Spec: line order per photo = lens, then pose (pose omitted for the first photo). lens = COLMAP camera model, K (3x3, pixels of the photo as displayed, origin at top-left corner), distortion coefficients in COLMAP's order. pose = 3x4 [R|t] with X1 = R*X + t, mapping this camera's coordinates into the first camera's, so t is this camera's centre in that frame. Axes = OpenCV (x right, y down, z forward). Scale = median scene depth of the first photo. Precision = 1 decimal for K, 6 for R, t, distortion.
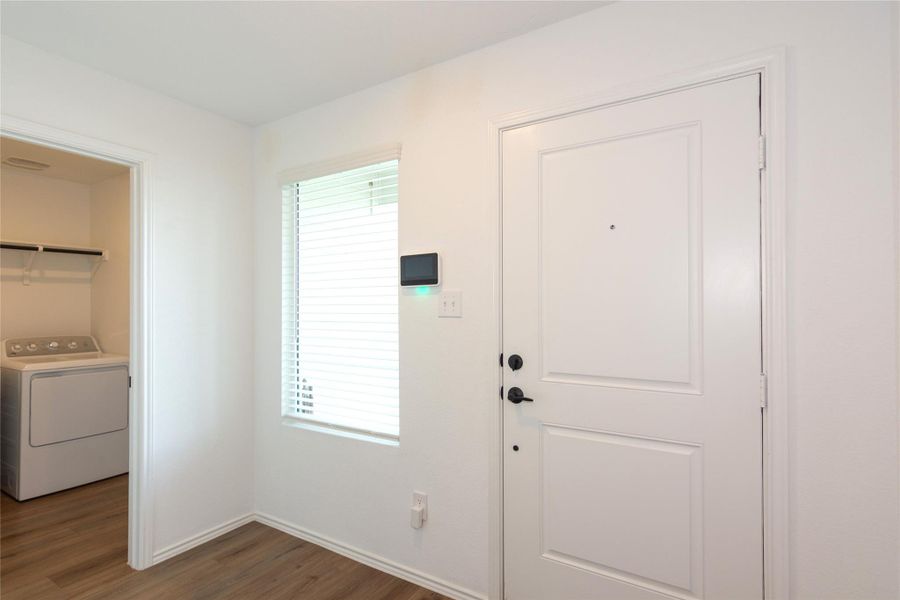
lens RADIAL K [[467.1, 0, 459.5], [0, 467.1, 299.9], [0, 0, 1]] dist [-0.000837, 0.002210]
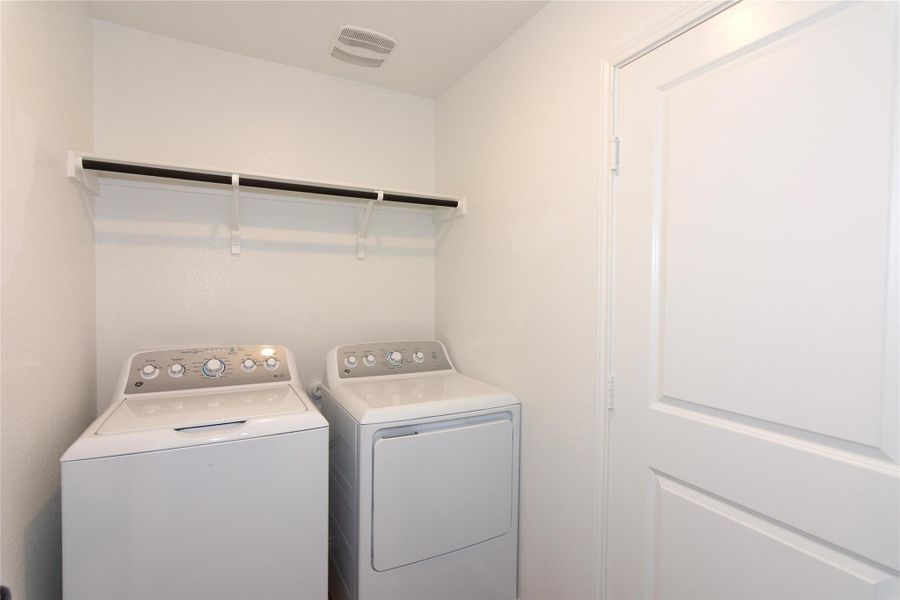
lens RADIAL K [[467.1, 0, 447.8], [0, 467.1, 298.8], [0, 0, 1]] dist [-0.000837, 0.002210]
pose [[0.854341, 0.021170, -0.519281, -0.493711], [-0.001344, 0.999257, 0.038525, -0.002614], [0.519711, -0.032216, 0.853735, 0.515939]]
